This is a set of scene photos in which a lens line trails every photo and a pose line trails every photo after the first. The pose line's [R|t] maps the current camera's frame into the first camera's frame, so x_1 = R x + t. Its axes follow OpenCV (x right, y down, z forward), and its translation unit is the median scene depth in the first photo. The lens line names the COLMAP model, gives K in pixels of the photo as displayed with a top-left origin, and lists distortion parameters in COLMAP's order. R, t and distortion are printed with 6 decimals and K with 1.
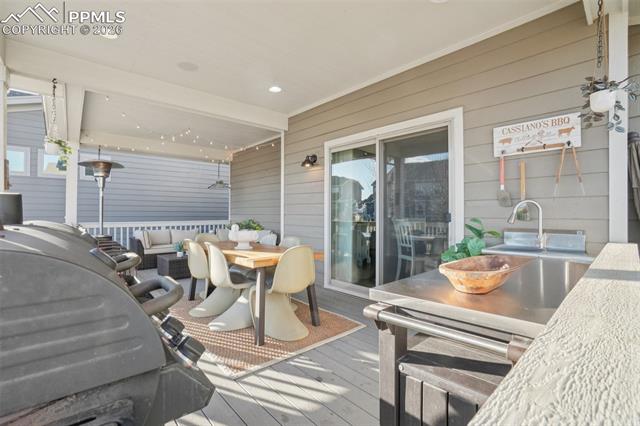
lens RADIAL K [[290.7, 0, 320.0], [0, 290.7, 213.0], [0, 0, 1]] dist [-0.000462, 0.000001]
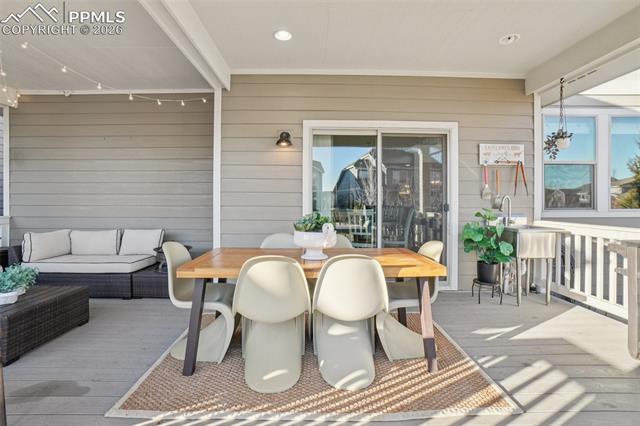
lens RADIAL K [[279.0, 0, 320.0], [0, 279.0, 213.0], [0, 0, 1]] dist [-0.019541, 0.000129]
pose [[0.638574, -0.003965, 0.769550, -0.894144], [0.005608, 0.999984, 0.000498, 0.037024], [-0.769540, 0.003997, 0.638587, 0.714810]]
